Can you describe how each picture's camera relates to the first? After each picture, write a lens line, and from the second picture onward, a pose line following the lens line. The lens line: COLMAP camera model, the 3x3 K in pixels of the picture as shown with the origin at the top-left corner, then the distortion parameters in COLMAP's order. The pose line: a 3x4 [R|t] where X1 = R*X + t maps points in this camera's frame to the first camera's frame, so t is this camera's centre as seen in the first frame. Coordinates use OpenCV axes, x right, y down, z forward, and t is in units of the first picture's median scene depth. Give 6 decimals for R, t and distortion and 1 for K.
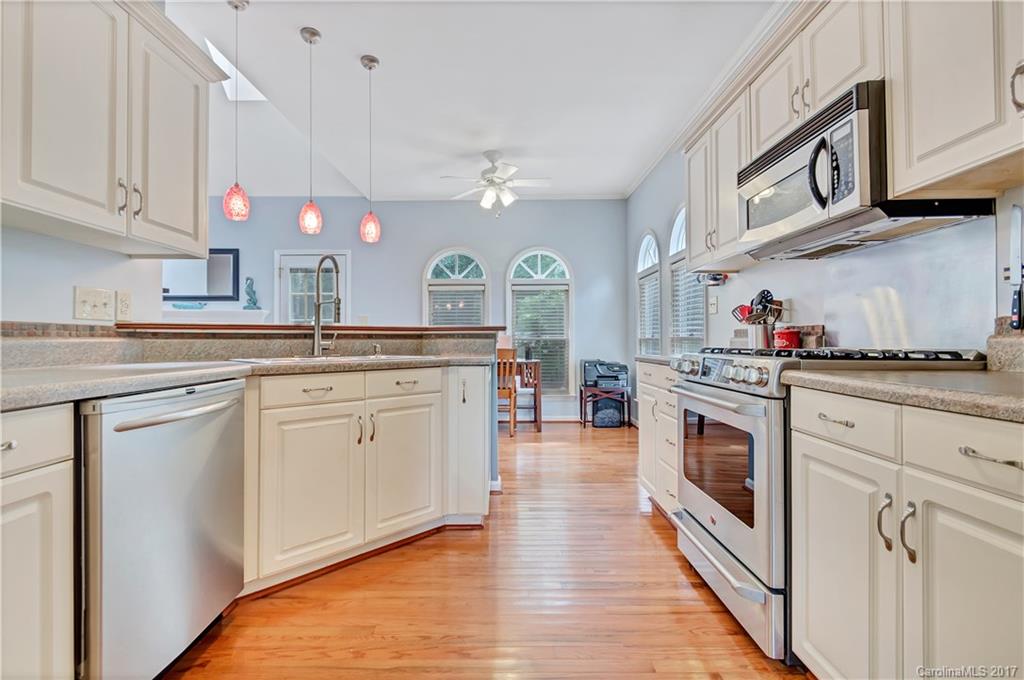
lens RADIAL K [[463.0, 0, 504.6], [0, 463.0, 336.3], [0, 0, 1]] dist [0.001036, 0.000362]
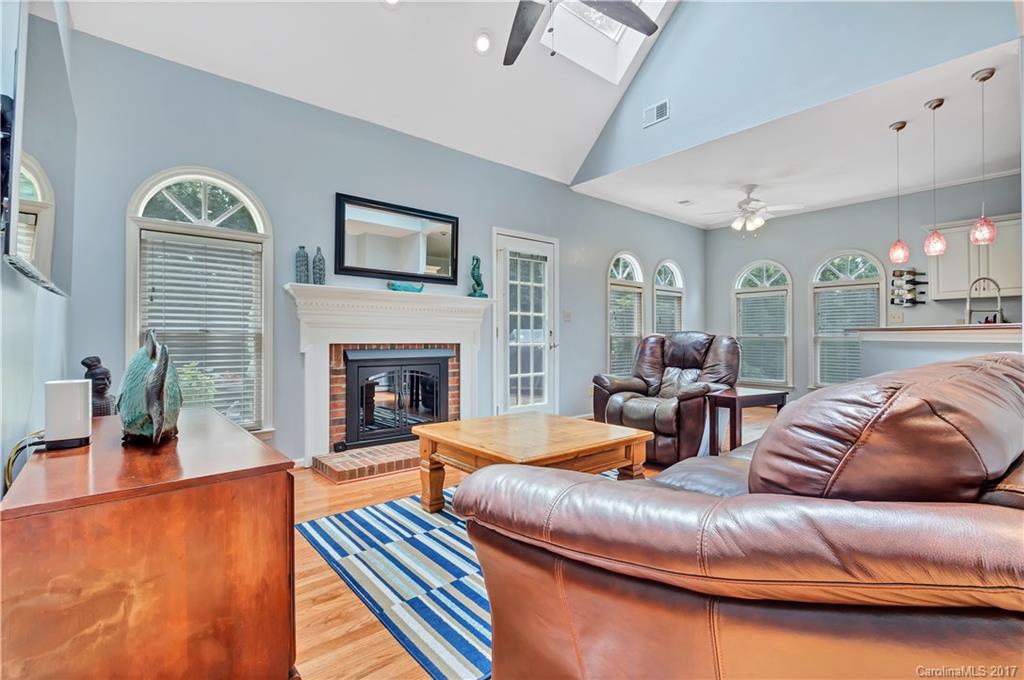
lens RADIAL K [[463.0, 0, 504.6], [0, 463.0, 336.3], [0, 0, 1]] dist [0.001036, 0.000362]
pose [[0.767826, 0.006592, 0.640624, -1.017415], [-0.013083, 0.999900, 0.005391, 0.003646], [-0.640525, -0.012521, 0.767835, 0.359916]]
